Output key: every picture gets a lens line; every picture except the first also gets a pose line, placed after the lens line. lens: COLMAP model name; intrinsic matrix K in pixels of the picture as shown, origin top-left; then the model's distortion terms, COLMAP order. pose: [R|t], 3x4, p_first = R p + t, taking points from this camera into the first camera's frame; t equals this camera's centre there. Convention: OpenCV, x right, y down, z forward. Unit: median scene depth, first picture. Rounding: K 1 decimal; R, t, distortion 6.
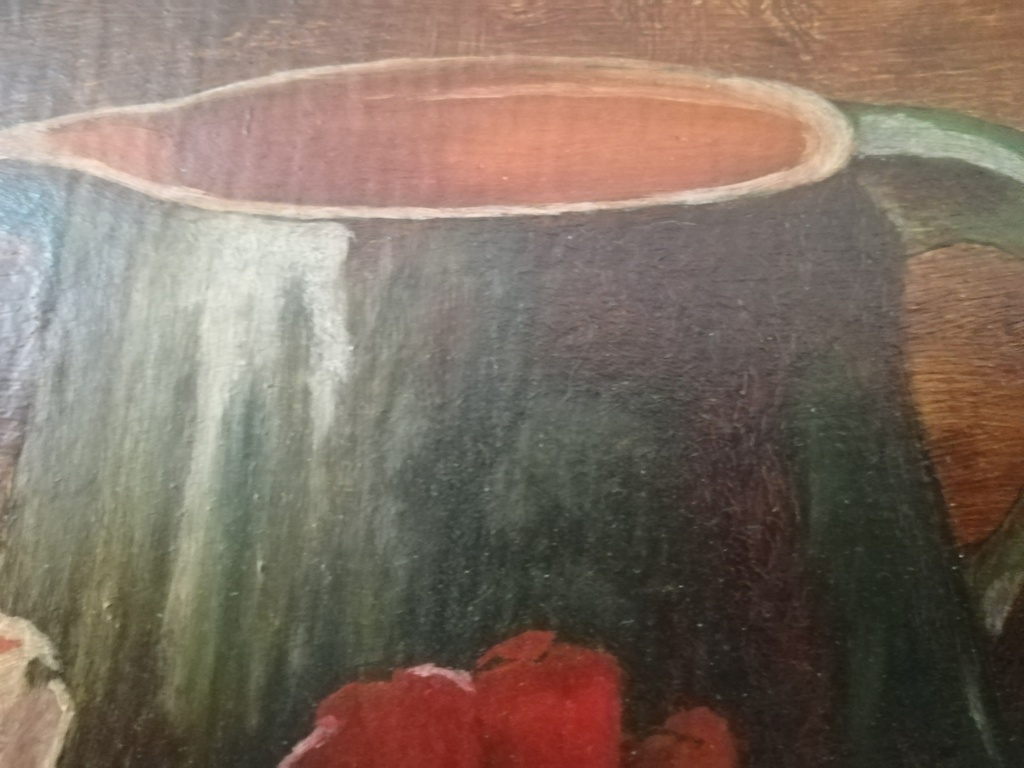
lens RADIAL K [[805.8, 0, 508.8], [0, 805.8, 383.4], [0, 0, 1]] dist [-0.079396, 0.016499]
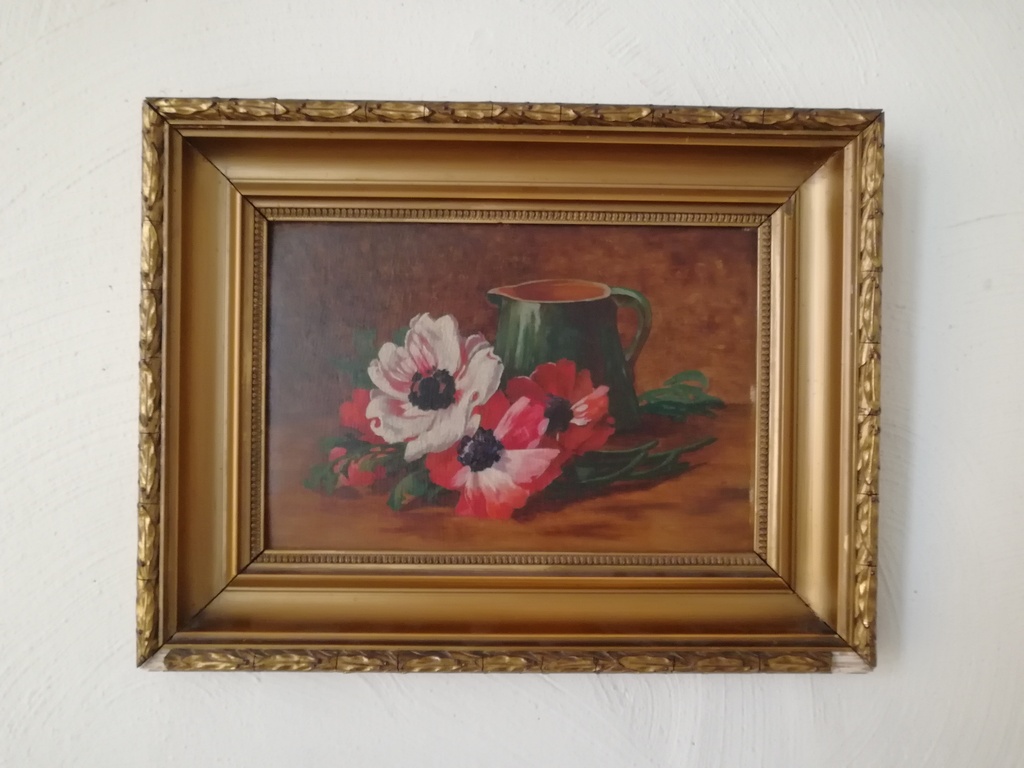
lens RADIAL K [[800.7, 0, 504.5], [0, 800.7, 357.6], [0, 0, 1]] dist [0.069535, 0.000200]
pose [[0.999775, 0.017201, -0.012390, -0.430826], [-0.016147, 0.996608, 0.080693, -0.294591], [0.013736, -0.080475, 0.996662, -6.445115]]
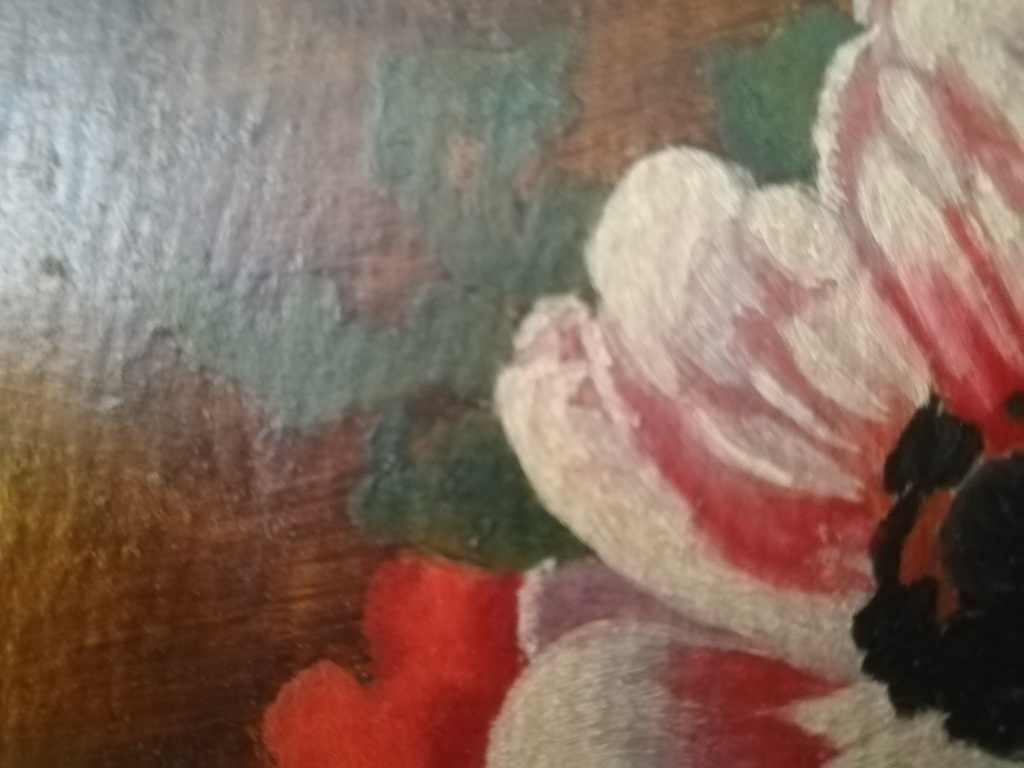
lens RADIAL K [[805.8, 0, 511.5], [0, 805.8, 388.4], [0, 0, 1]] dist [-0.079396, 0.016499]
pose [[0.987507, 0.006027, -0.157458, -1.624244], [0.004718, 0.997689, 0.067778, 0.369107], [0.157503, -0.067674, 0.985197, 0.018093]]
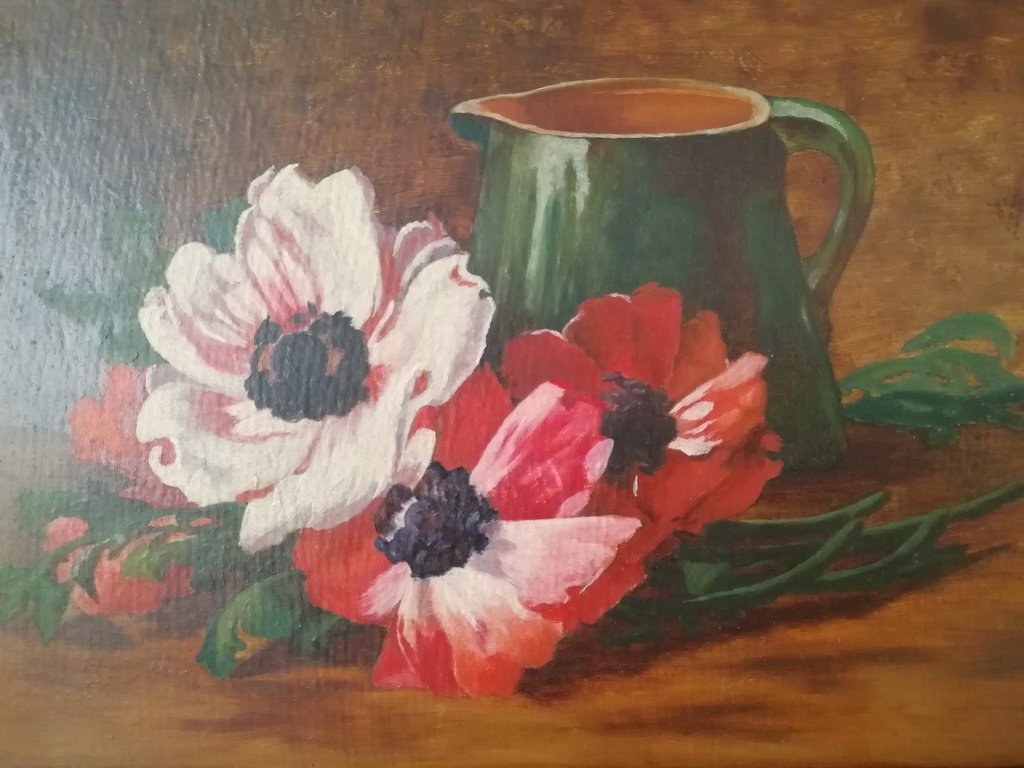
lens RADIAL K [[805.8, 0, 510.6], [0, 805.8, 387.1], [0, 0, 1]] dist [-0.079396, 0.016499]
pose [[0.999901, 0.011049, -0.008769, -0.444934], [-0.009904, 0.992569, 0.121282, 0.331061], [0.010044, -0.121183, 0.992579, -1.920686]]
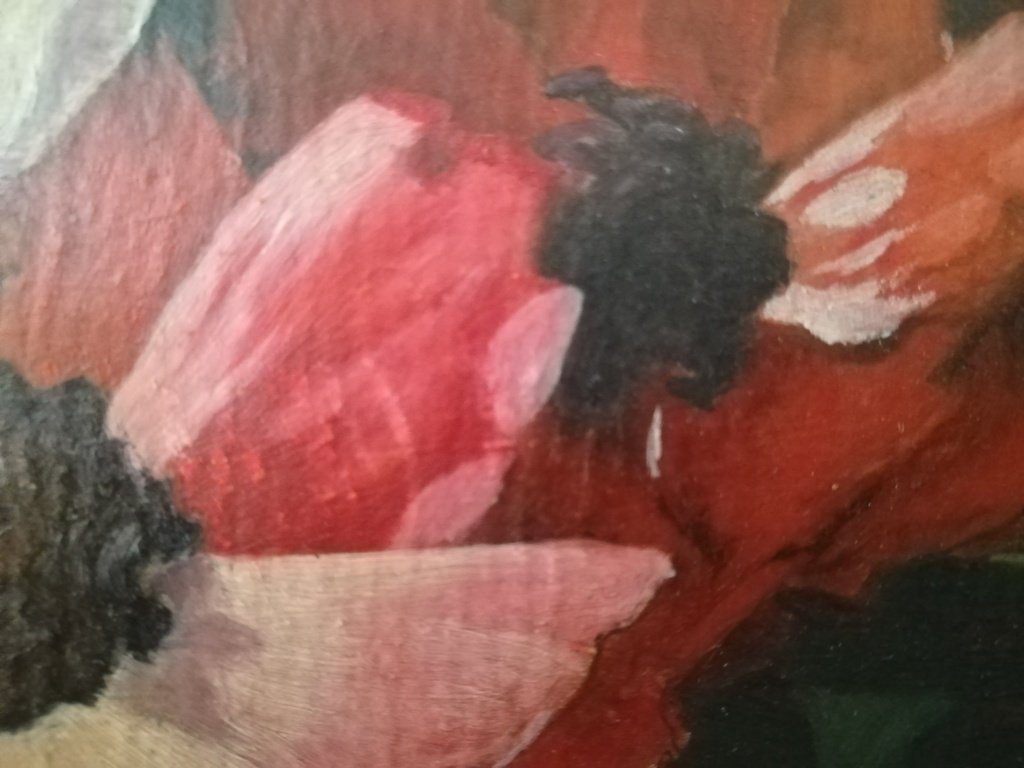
lens RADIAL K [[805.8, 0, 506.7], [0, 805.8, 386.1], [0, 0, 1]] dist [-0.079396, 0.016499]
pose [[0.999925, 0.012238, -0.000093, -0.179894], [-0.012100, 0.989800, 0.141947, 0.843661], [0.001829, -0.141935, 0.989874, 0.041710]]
